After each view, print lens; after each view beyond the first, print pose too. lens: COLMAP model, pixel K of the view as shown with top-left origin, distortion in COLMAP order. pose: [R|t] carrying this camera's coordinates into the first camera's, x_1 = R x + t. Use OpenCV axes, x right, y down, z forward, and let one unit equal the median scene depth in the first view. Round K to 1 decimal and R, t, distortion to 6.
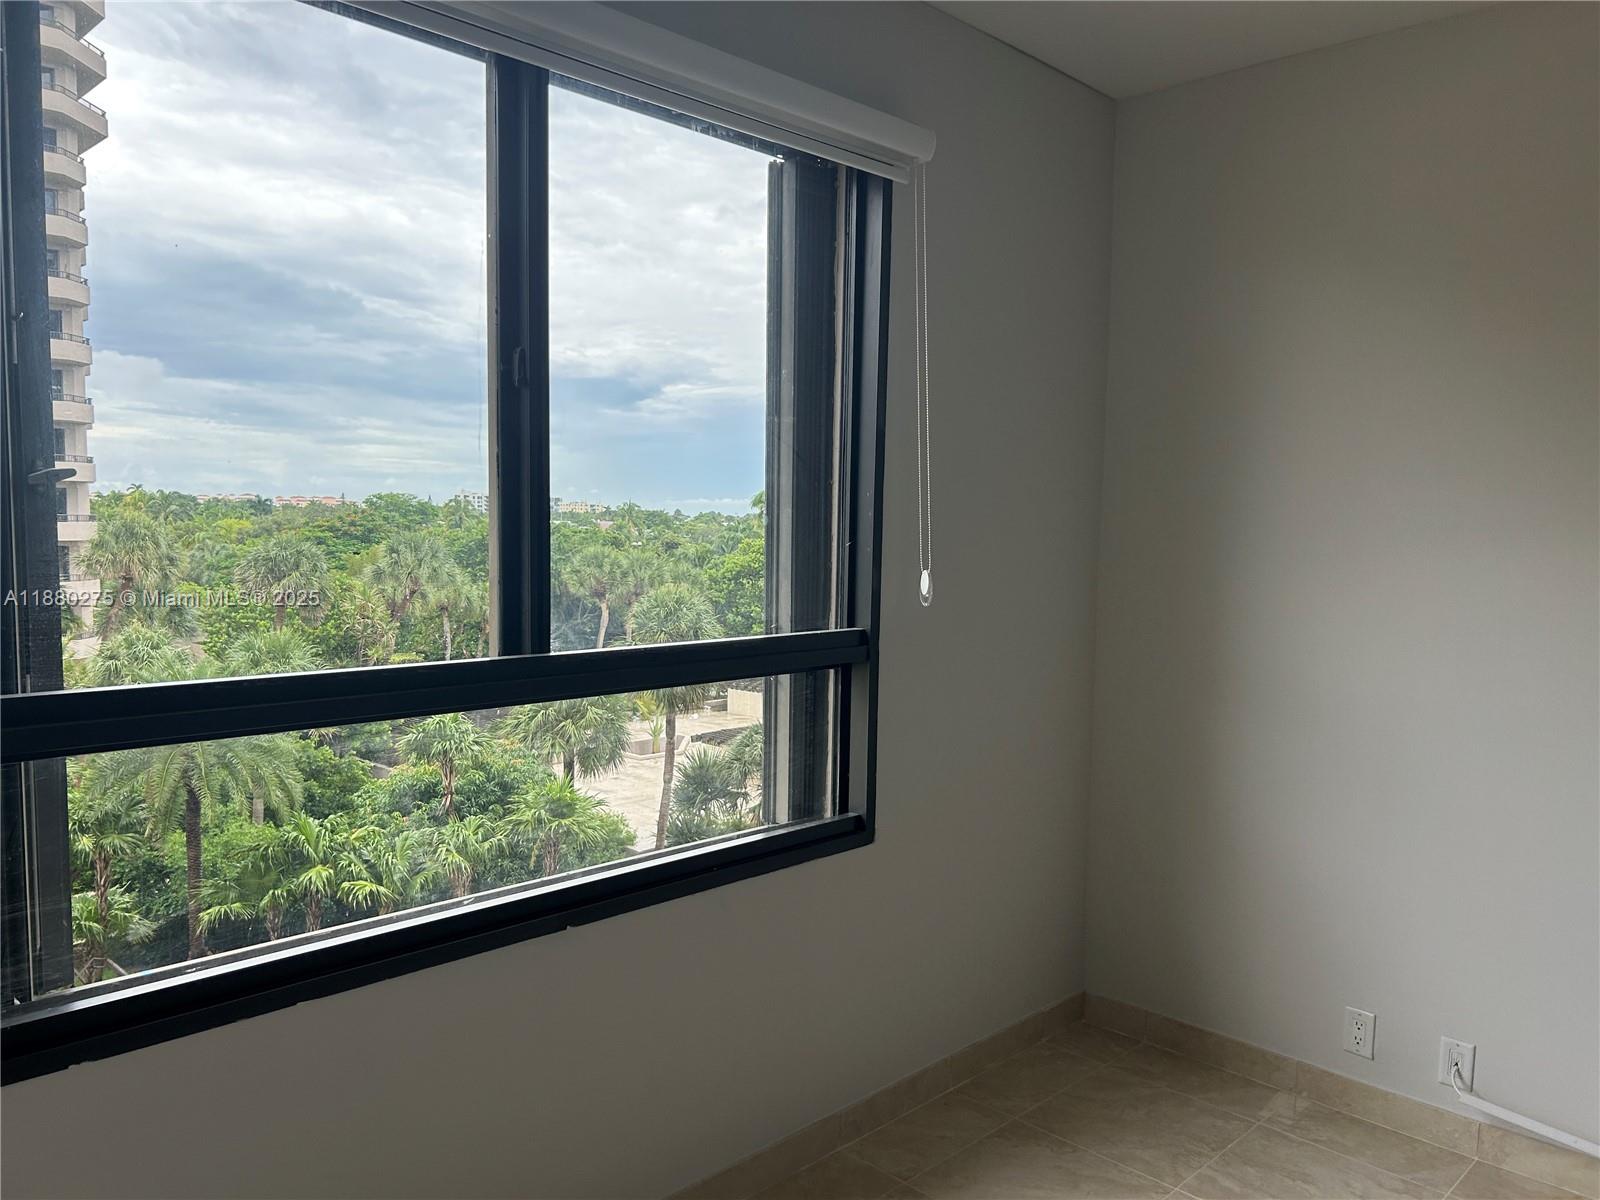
lens RADIAL K [[1210.4, 0, 835.9], [0, 1210.4, 643.1], [0, 0, 1]] dist [0.038627, -0.055367]
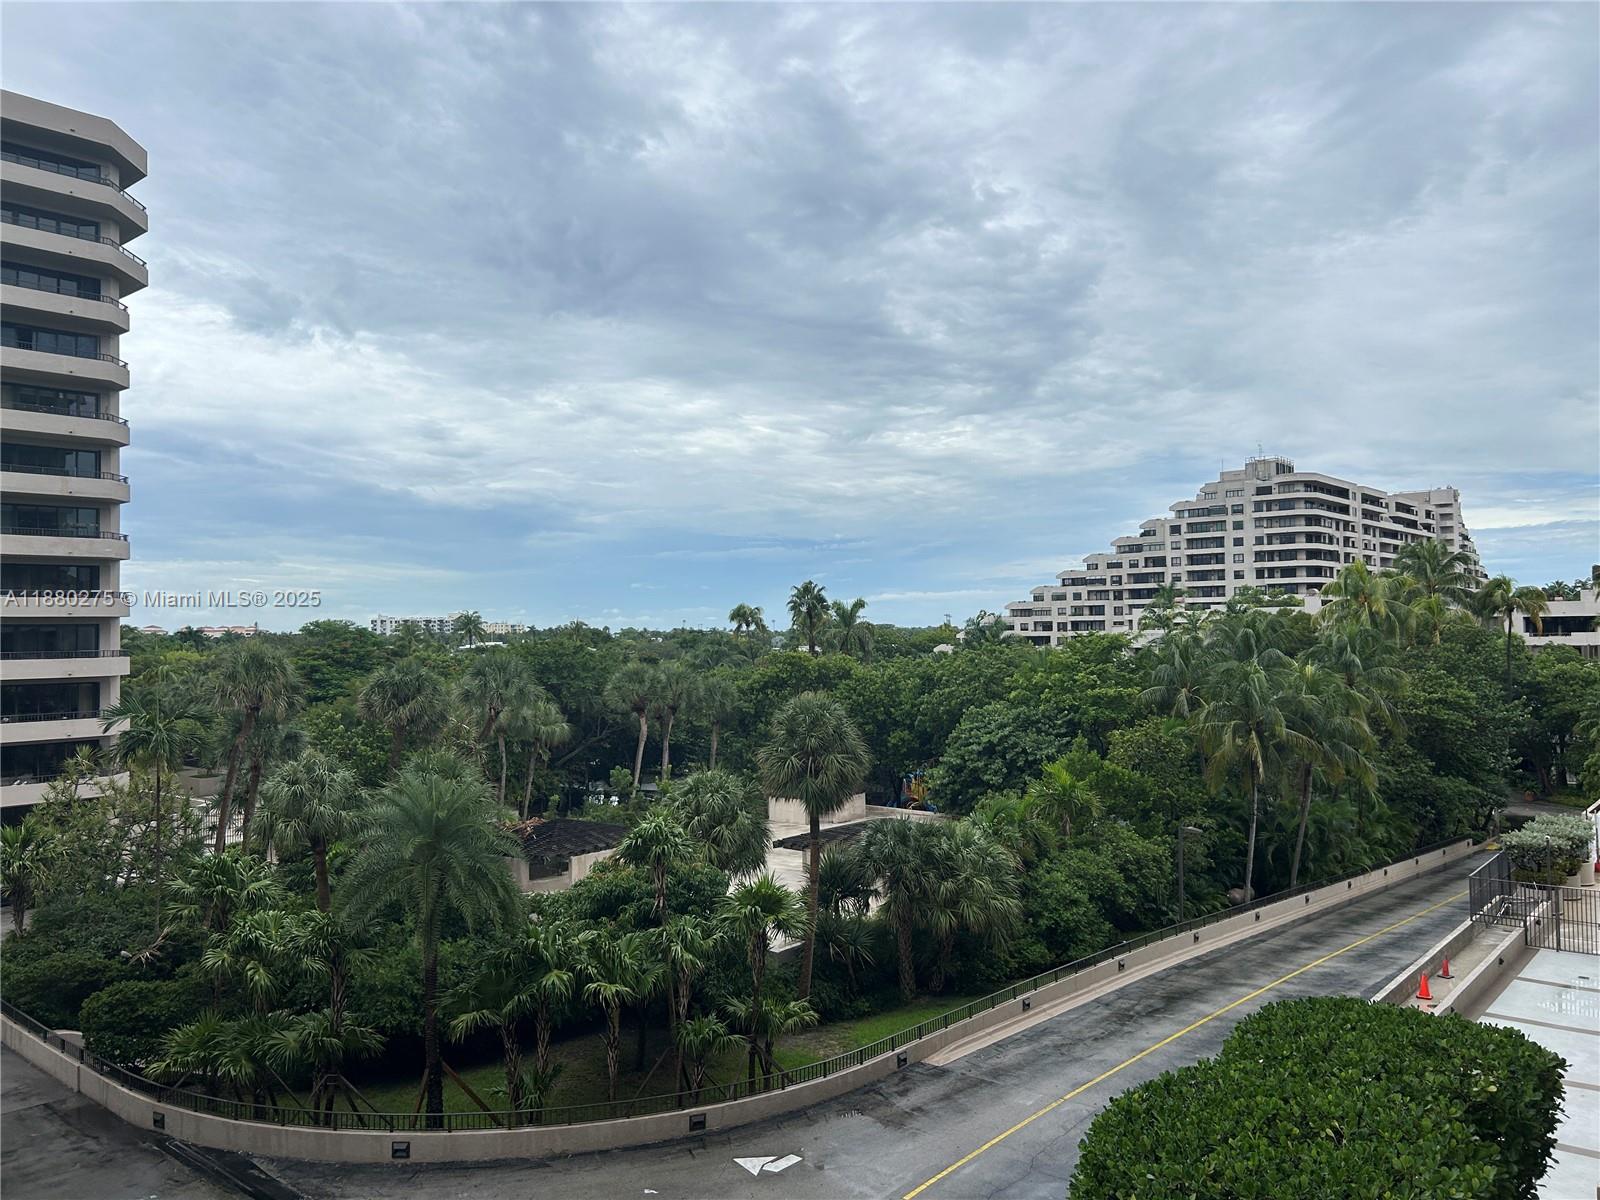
lens RADIAL K [[1210.4, 0, 813.7], [0, 1210.4, 639.9], [0, 0, 1]] dist [0.038627, -0.055367]
pose [[0.997439, -0.033436, 0.063229, -0.186163], [0.039243, 0.994898, -0.092946, 0.004005], [-0.059799, 0.095189, 0.993662, -0.059784]]
